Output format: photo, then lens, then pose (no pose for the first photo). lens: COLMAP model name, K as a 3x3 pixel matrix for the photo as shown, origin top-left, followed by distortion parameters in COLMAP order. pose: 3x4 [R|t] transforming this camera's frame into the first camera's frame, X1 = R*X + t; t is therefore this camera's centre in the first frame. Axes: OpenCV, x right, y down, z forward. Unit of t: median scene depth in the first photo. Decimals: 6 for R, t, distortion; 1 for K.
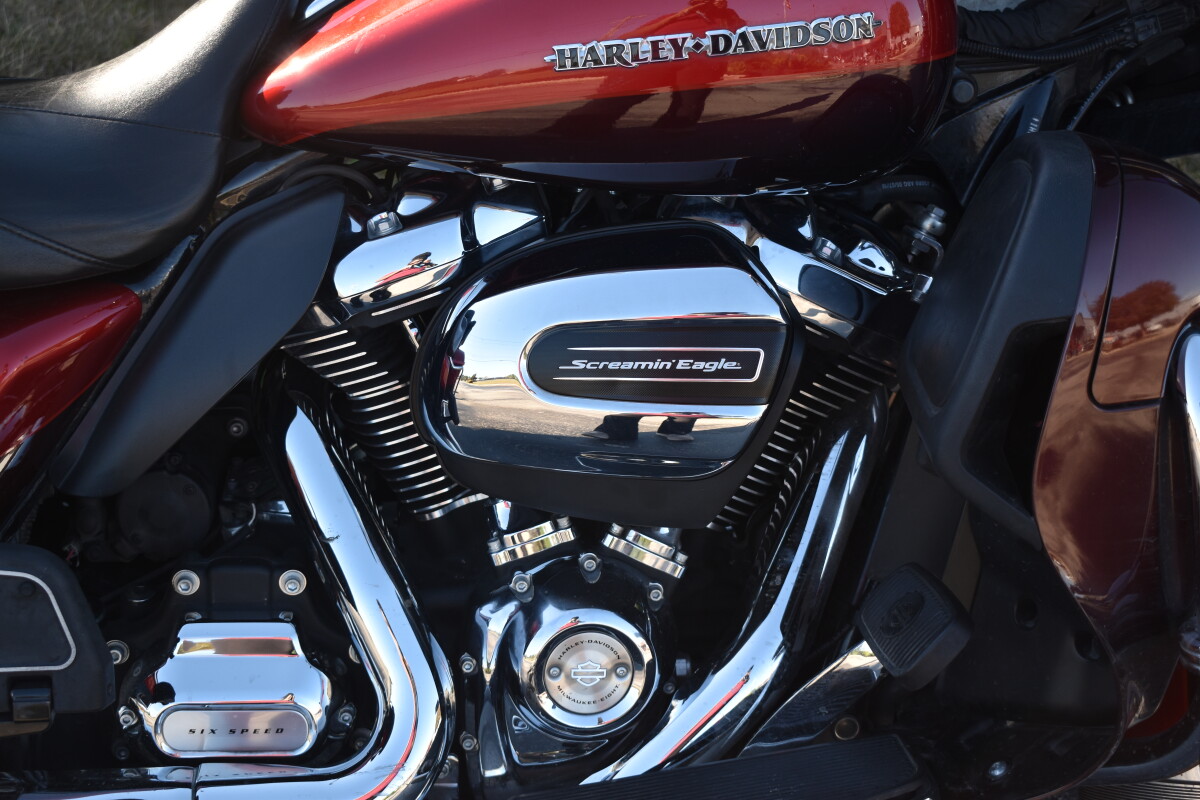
lens RADIAL K [[1867.3, 0, 600.0], [0, 1867.3, 400.0], [0, 0, 1]] dist [-0.001624, -0.016830]
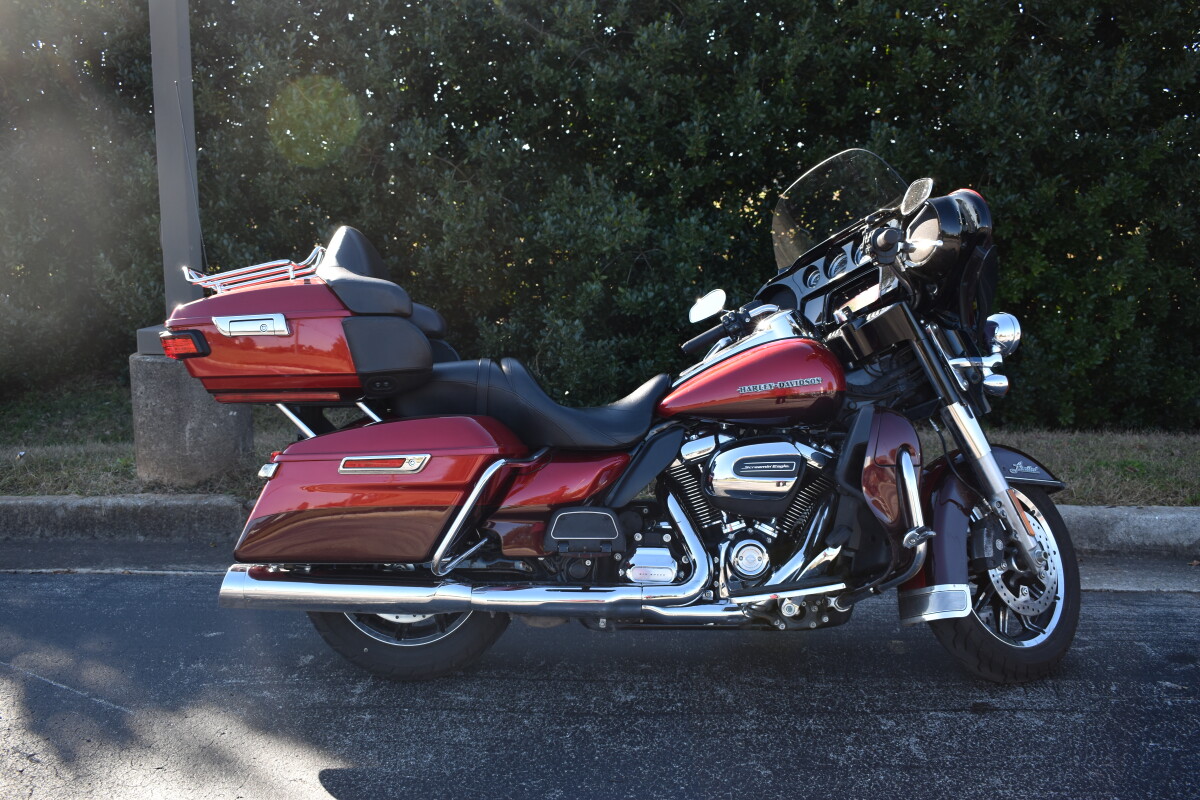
lens RADIAL K [[1160.0, 0, 600.0], [0, 1160.0, 400.0], [0, 0, 1]] dist [-0.109840, 0.078168]
pose [[0.992947, -0.018214, -0.117152, -0.027685], [-0.021520, 0.944025, -0.329172, 0.586929], [0.116590, 0.329371, 0.936975, -1.192479]]
